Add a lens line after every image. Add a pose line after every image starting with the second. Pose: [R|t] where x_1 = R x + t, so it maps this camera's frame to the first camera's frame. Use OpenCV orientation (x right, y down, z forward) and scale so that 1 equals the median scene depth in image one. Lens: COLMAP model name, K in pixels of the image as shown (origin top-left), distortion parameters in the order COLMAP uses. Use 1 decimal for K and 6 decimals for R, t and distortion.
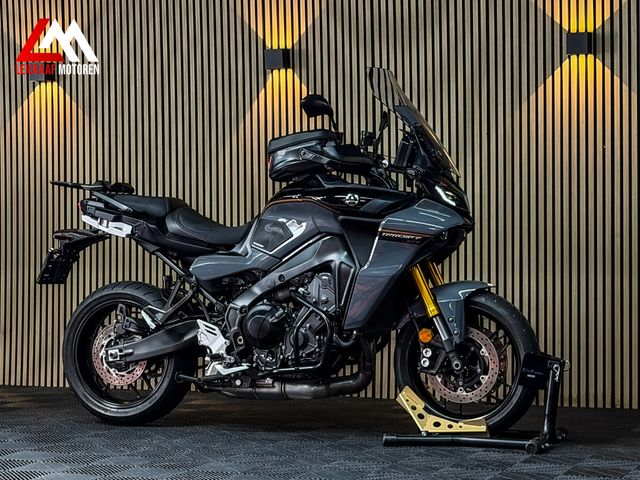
lens RADIAL K [[1430.3, 0, 316.5], [0, 1430.3, 234.5], [0, 0, 1]] dist [0.114454, 0.000000]
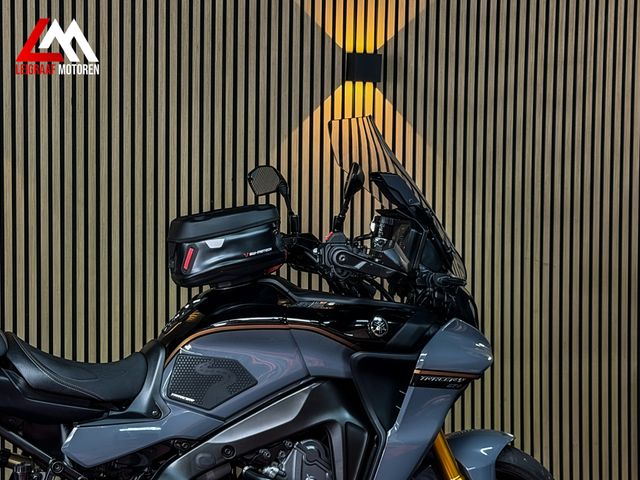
lens RADIAL K [[1430.3, 0, 319.5], [0, 1430.3, 242.0], [0, 0, 1]] dist [0.114454, 0.000000]
pose [[0.754097, -0.018058, 0.656514, -0.370260], [-0.010632, 0.999155, 0.039696, -0.078087], [-0.656677, -0.036915, 0.753268, 0.489028]]
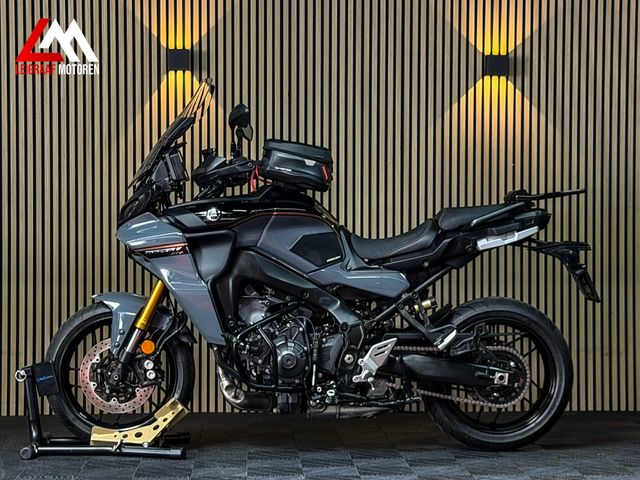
lens RADIAL K [[1430.3, 0, 331.8], [0, 1430.3, 245.0], [0, 0, 1]] dist [0.114454, 0.000000]
pose [[0.896880, 0.006354, 0.442229, -0.429399], [-0.007376, 0.999973, 0.000591, -0.001612], [-0.442213, -0.003792, 0.896902, 0.125941]]
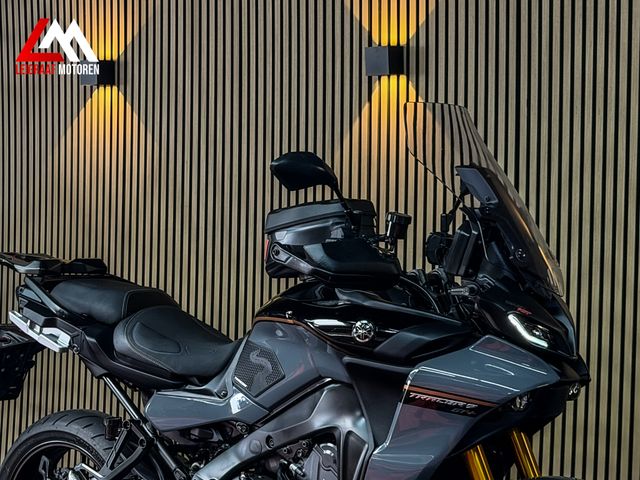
lens RADIAL K [[1430.3, 0, 304.0], [0, 1430.3, 242.4], [0, 0, 1]] dist [0.114454, 0.000000]
pose [[0.969308, 0.035449, -0.243280, 0.128362], [-0.026189, 0.998808, 0.041193, -0.075811], [0.244450, -0.033558, 0.969081, 0.386691]]
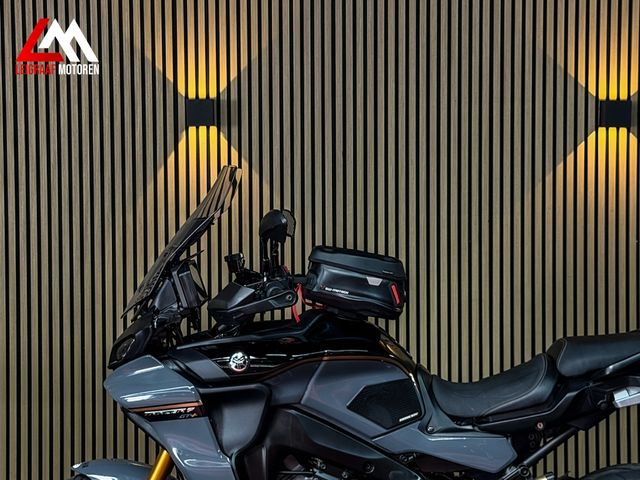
lens RADIAL K [[1430.3, 0, 322.6], [0, 1430.3, 244.1], [0, 0, 1]] dist [0.114454, 0.000000]
pose [[0.915284, -0.006678, 0.402754, -0.321397], [-0.000257, 0.999853, 0.017163, -0.081971], [-0.402809, -0.015813, 0.915147, 0.366701]]
